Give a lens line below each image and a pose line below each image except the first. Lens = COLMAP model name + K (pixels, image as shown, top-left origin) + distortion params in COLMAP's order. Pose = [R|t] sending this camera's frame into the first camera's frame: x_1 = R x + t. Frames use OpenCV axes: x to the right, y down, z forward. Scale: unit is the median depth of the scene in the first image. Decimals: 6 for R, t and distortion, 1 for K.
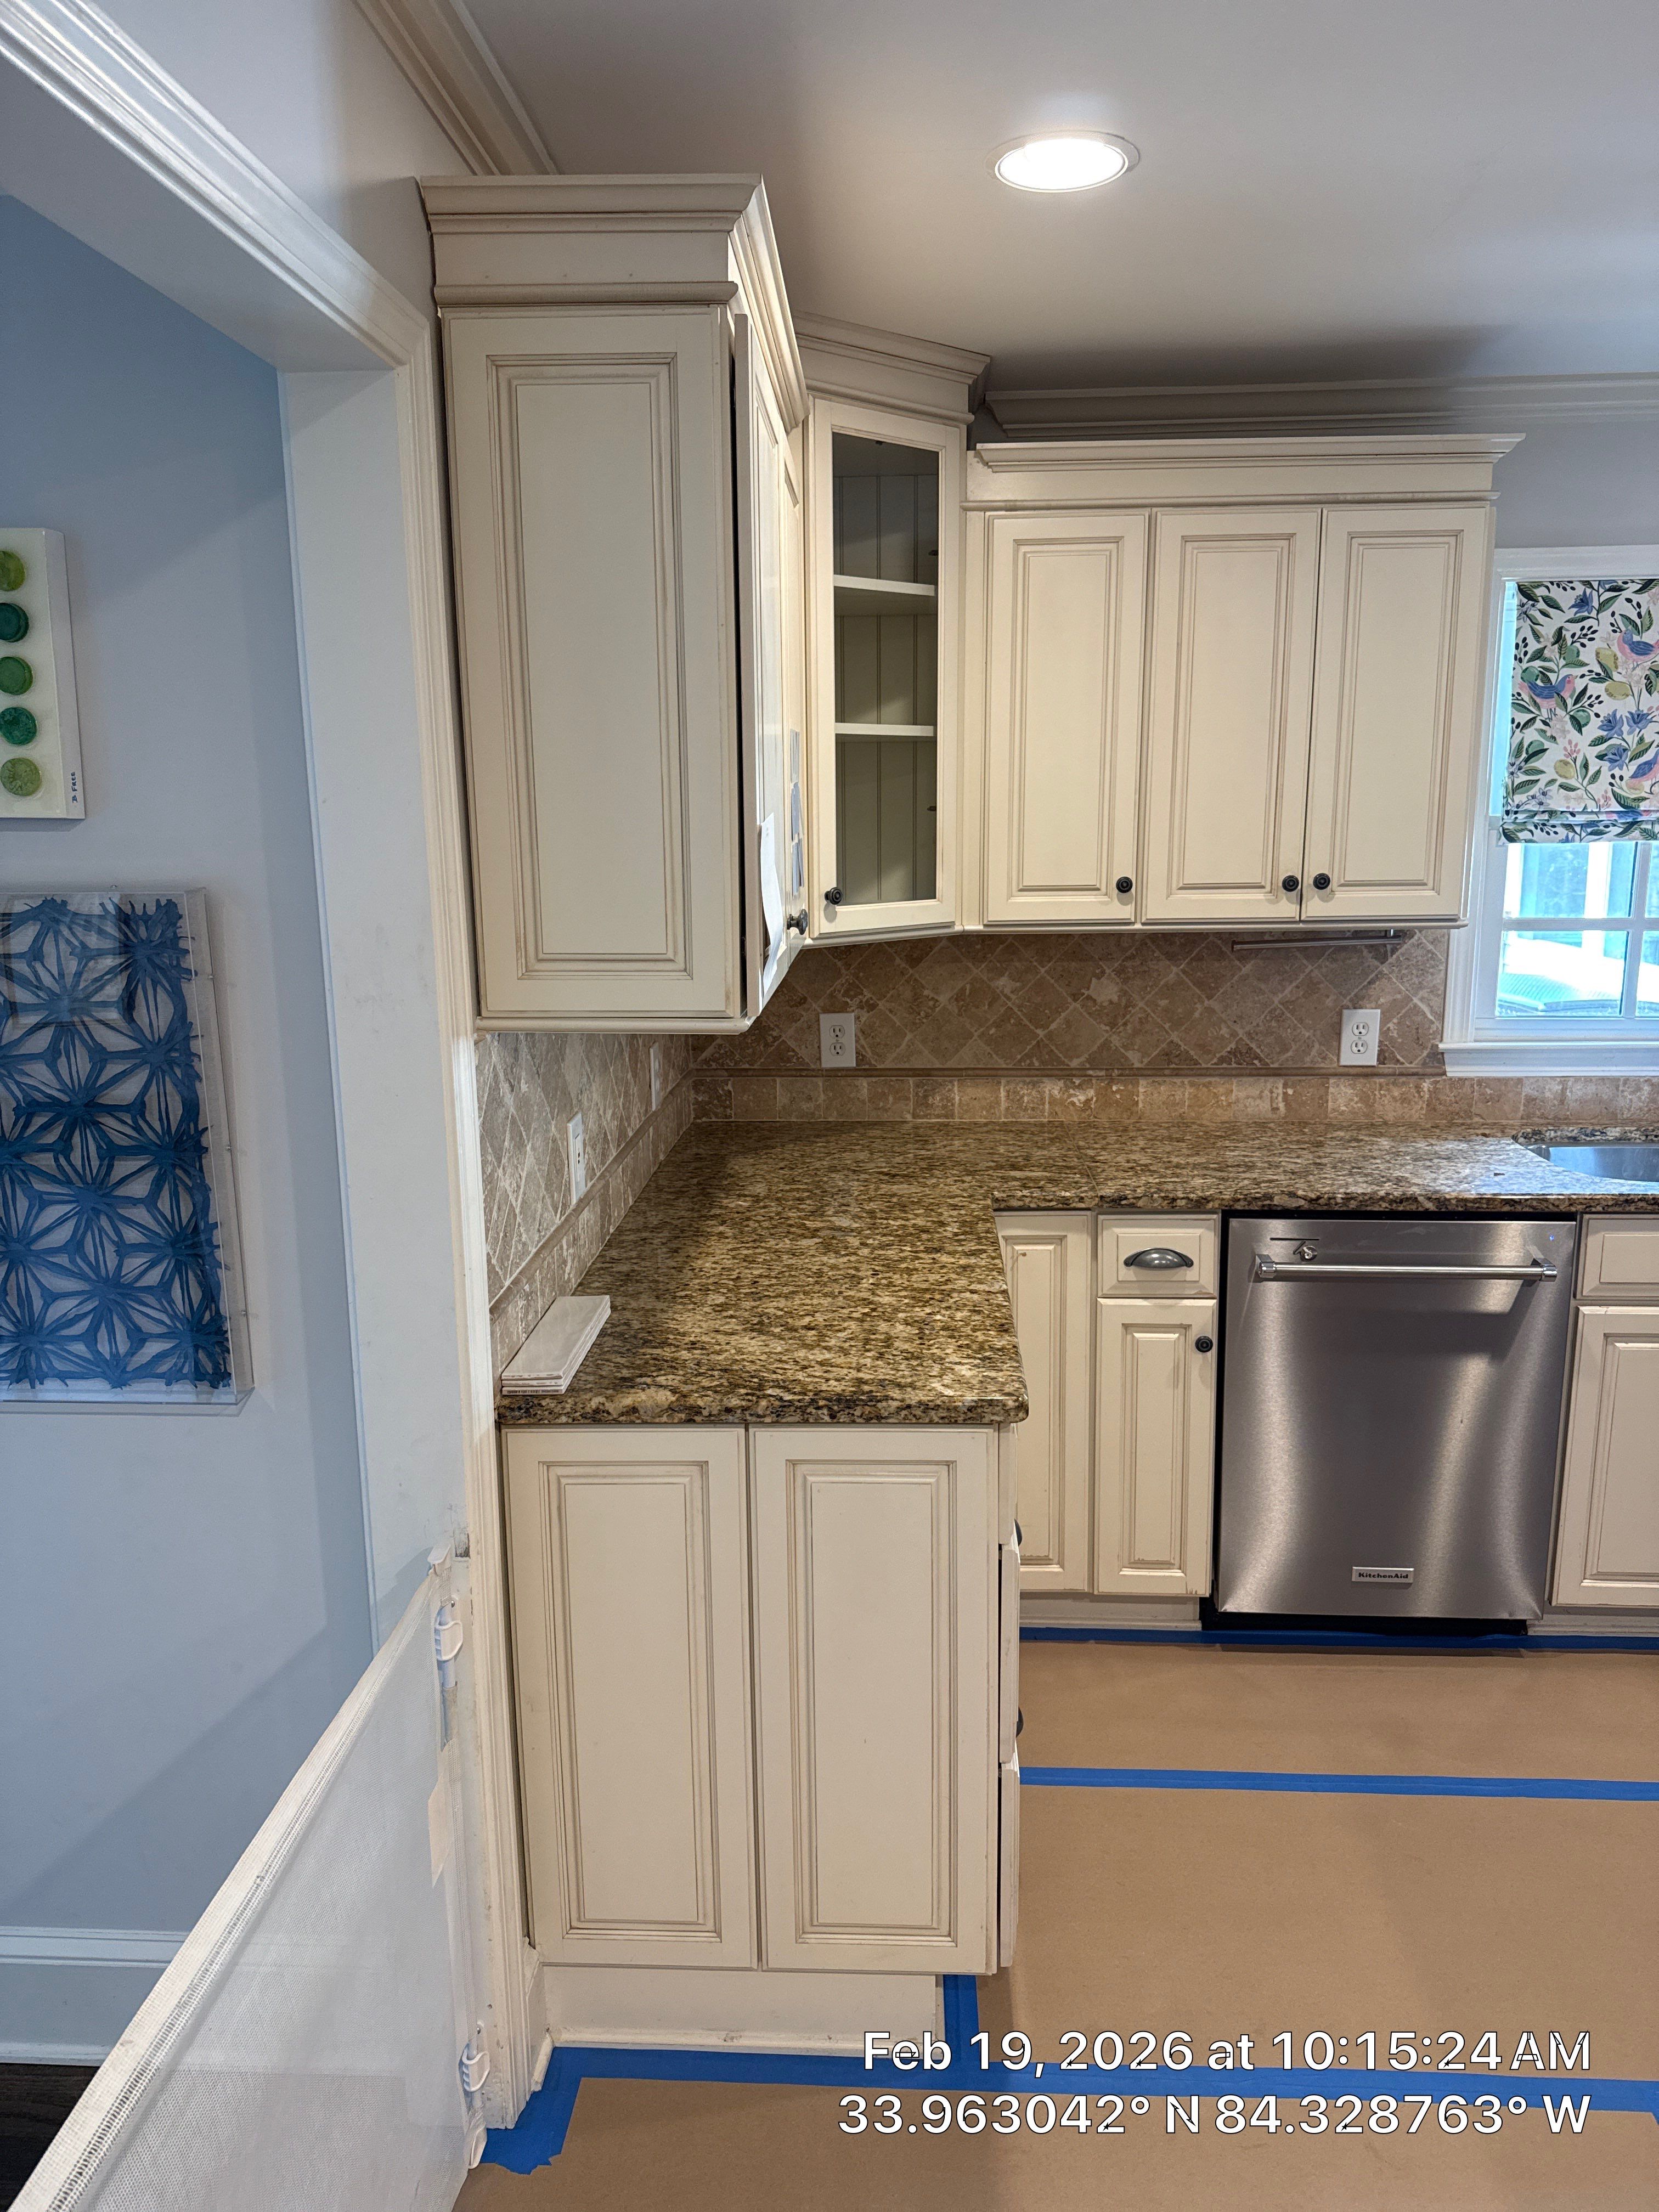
lens RADIAL K [[1538.0, 0, 837.1], [0, 1538.0, 1101.0], [0, 0, 1]] dist [0.115309, -0.195452]
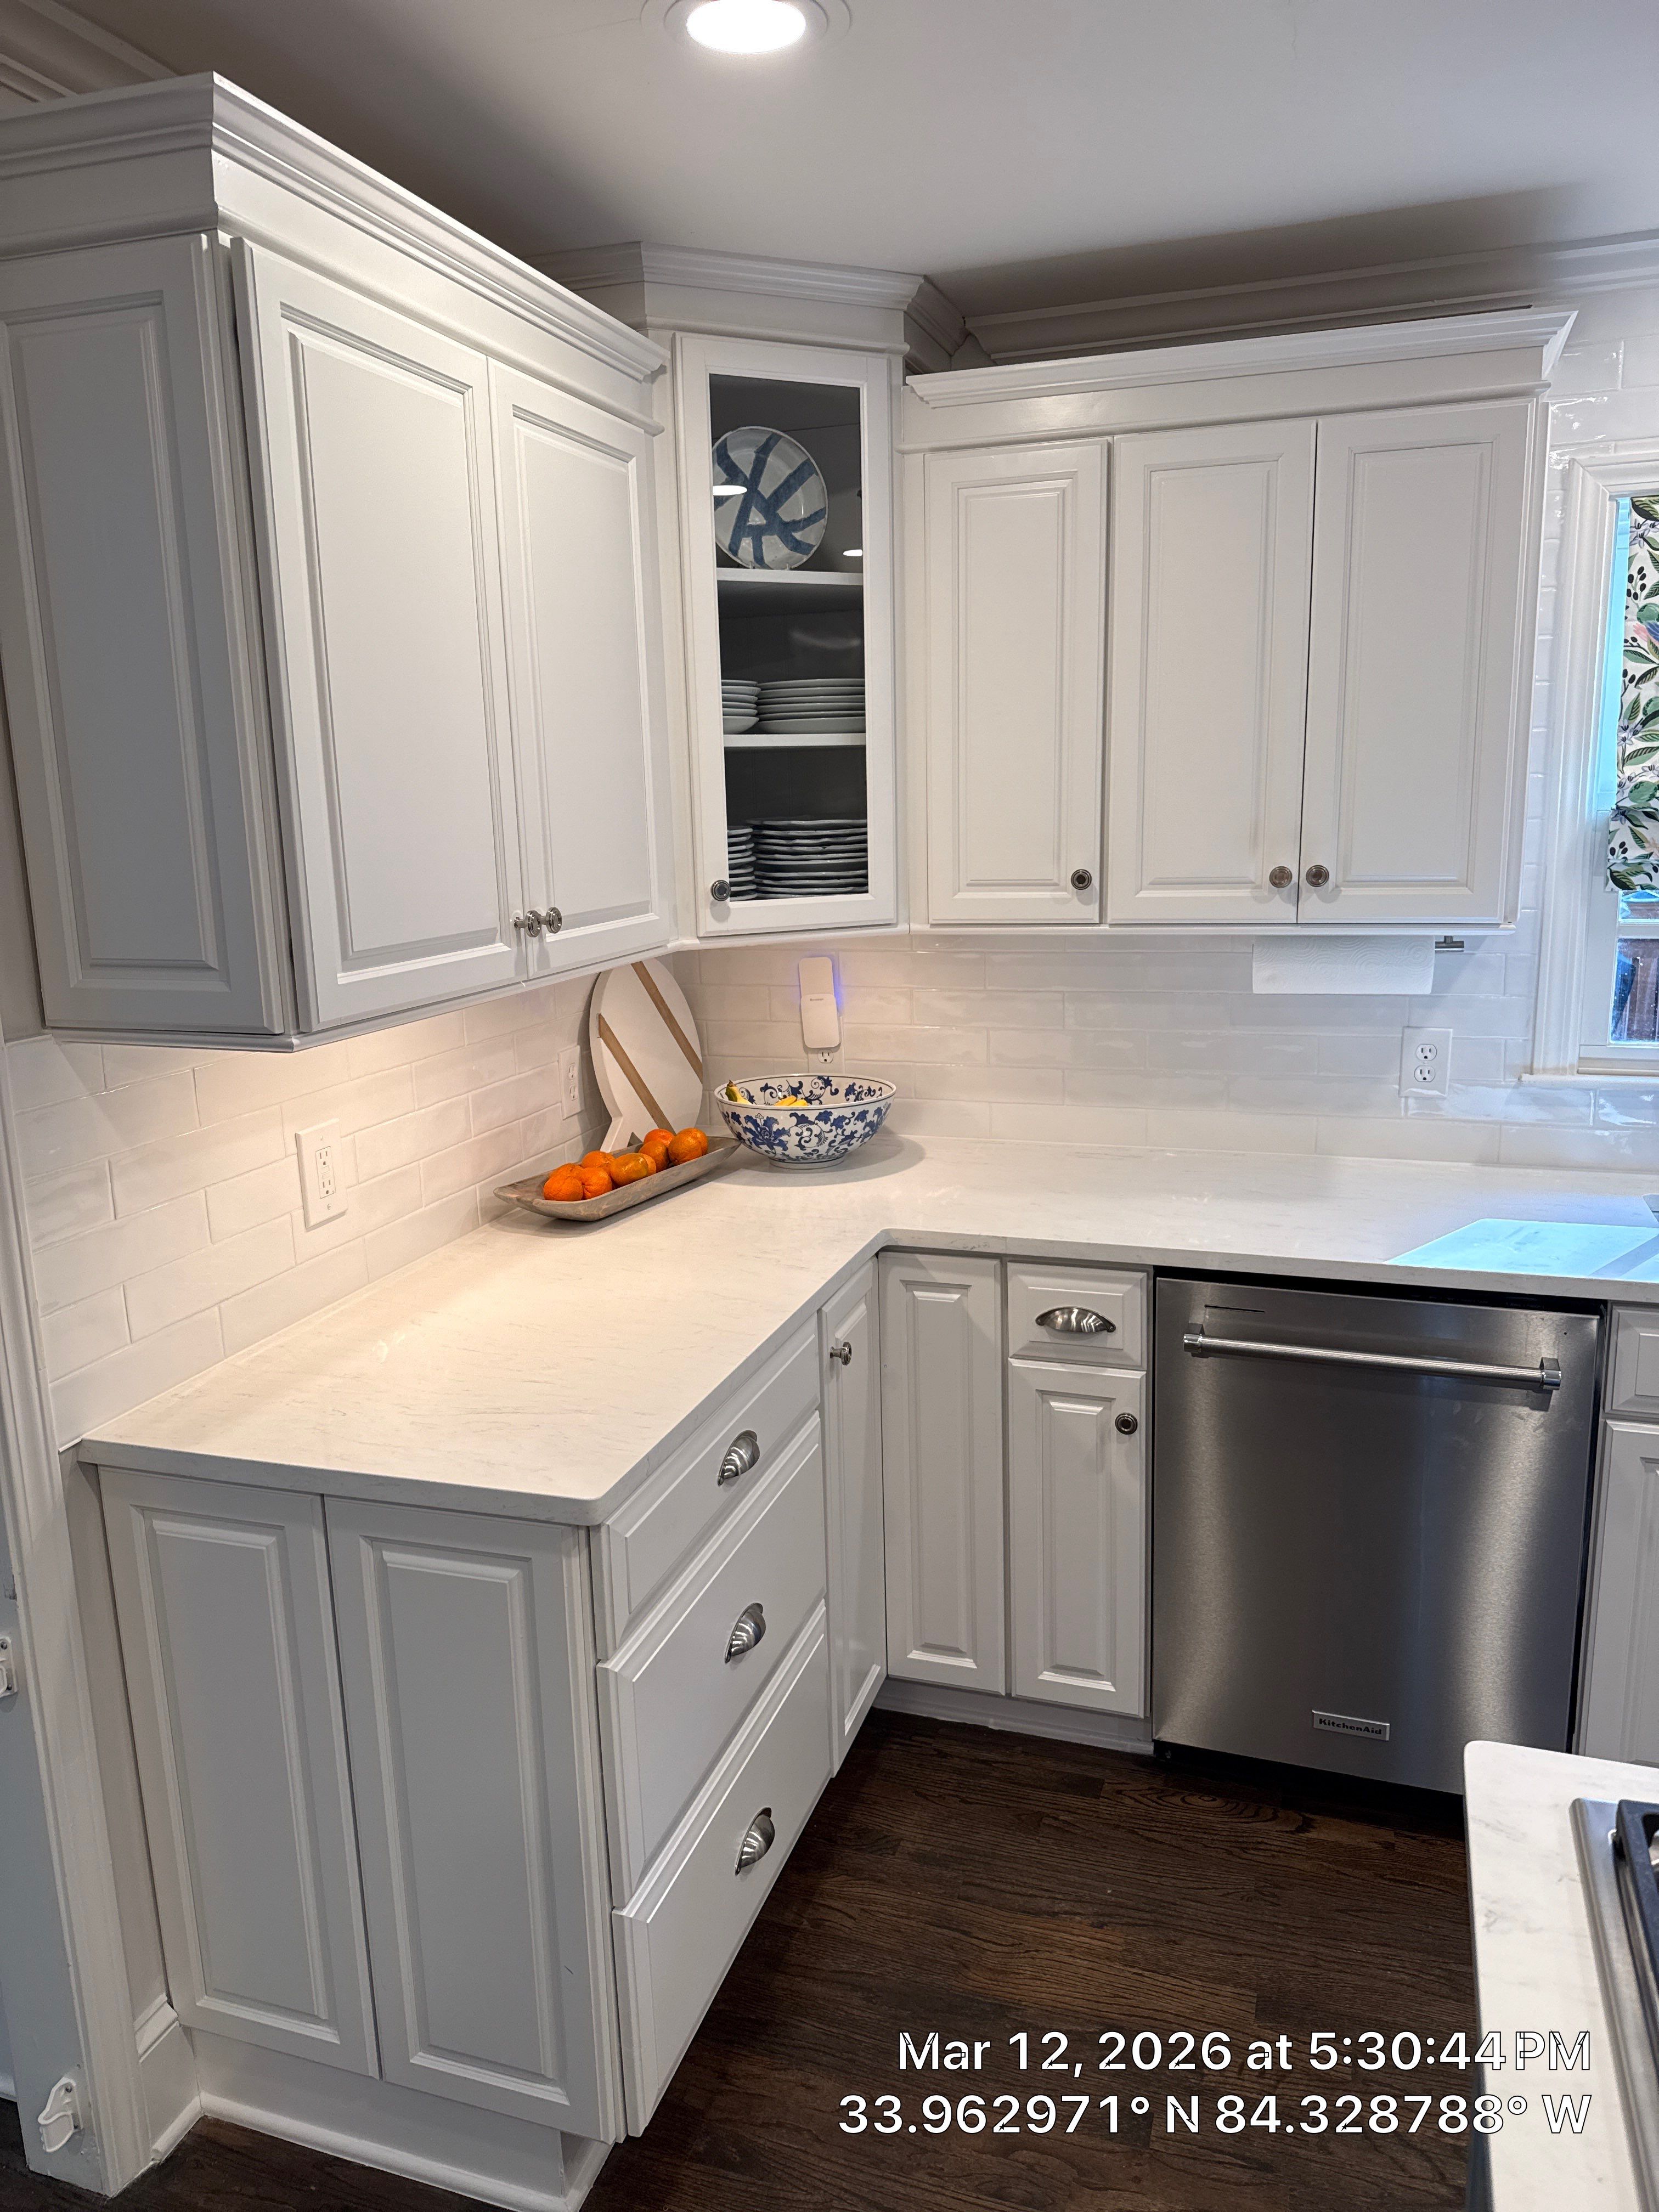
lens RADIAL K [[1548.1, 0, 854.4], [0, 1548.1, 1099.7], [0, 0, 1]] dist [0.091799, -0.118887]
pose [[0.963082, 0.039908, -0.266233, 0.279653], [-0.037307, 0.999194, 0.014820, -0.024049], [0.266609, -0.004340, 0.963795, 0.124494]]
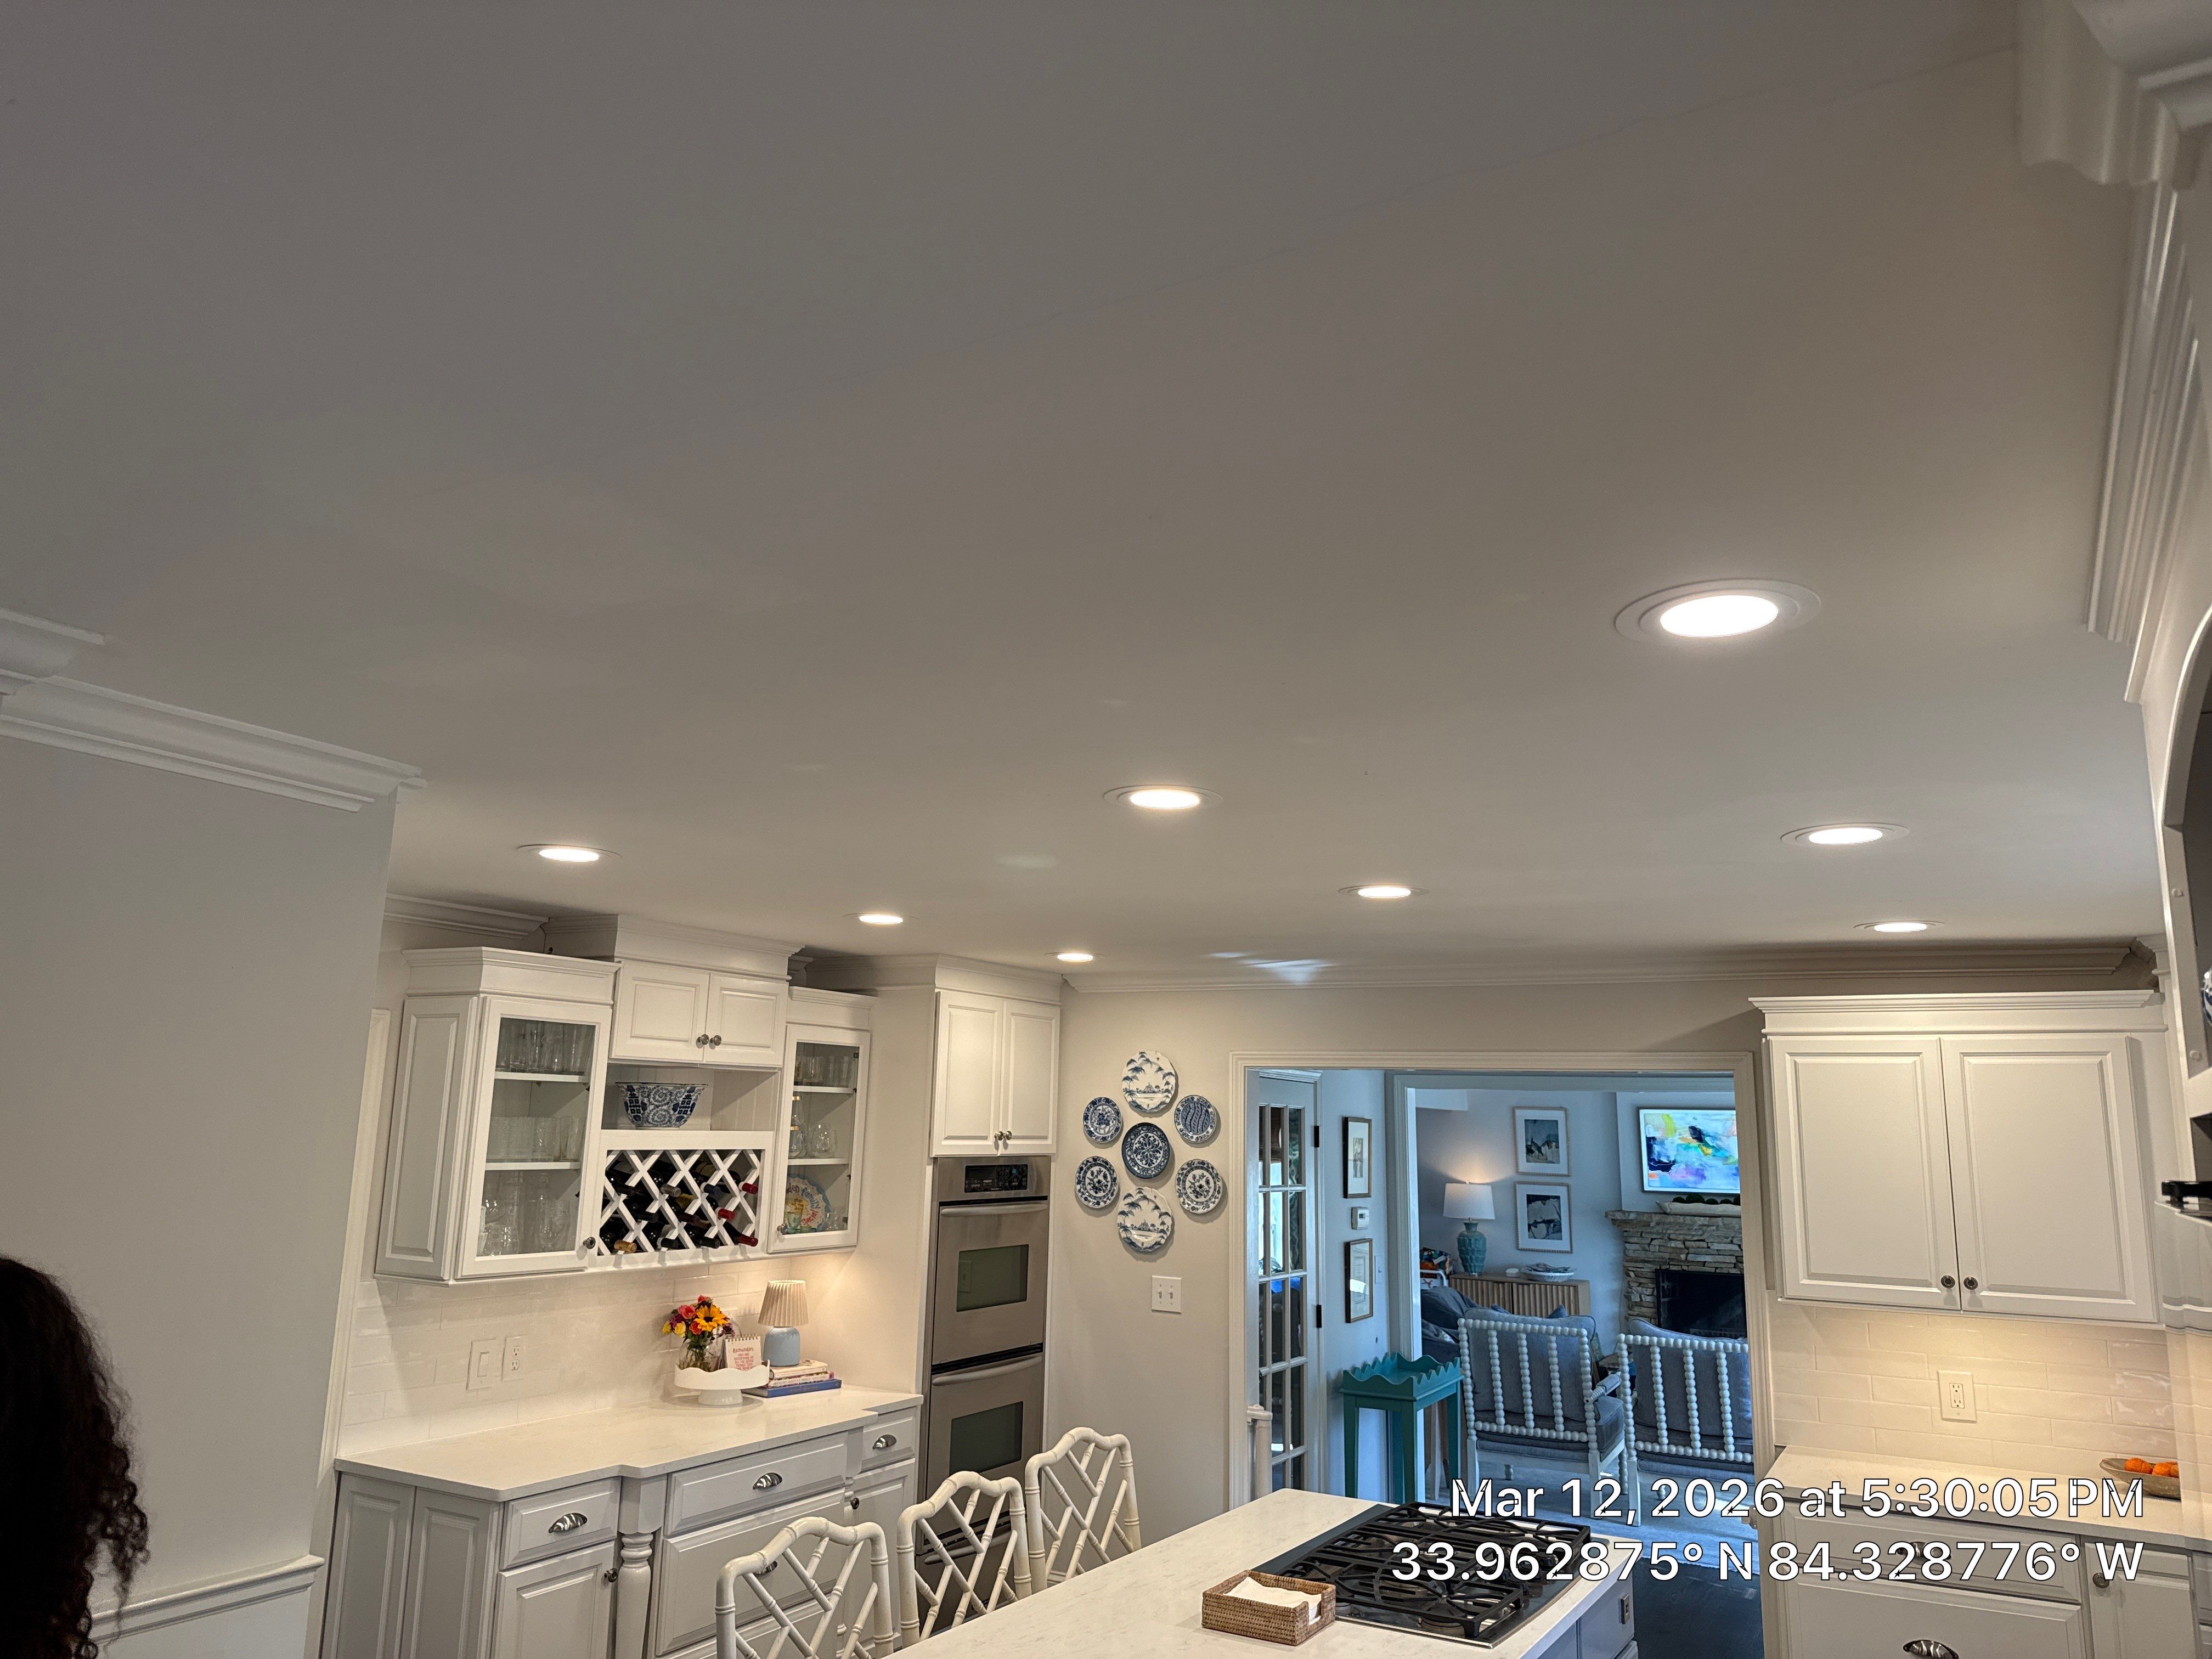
lens RADIAL K [[1546.6, 0, 1106.0], [0, 1546.6, 829.5], [0, 0, 1]] dist [0.176989, -0.363793]
pose [[-0.452940, -0.168503, -0.875472, 1.582181], [-0.193812, 0.977103, -0.087792, -0.202110], [0.870220, 0.129912, -0.475227, 0.659526]]
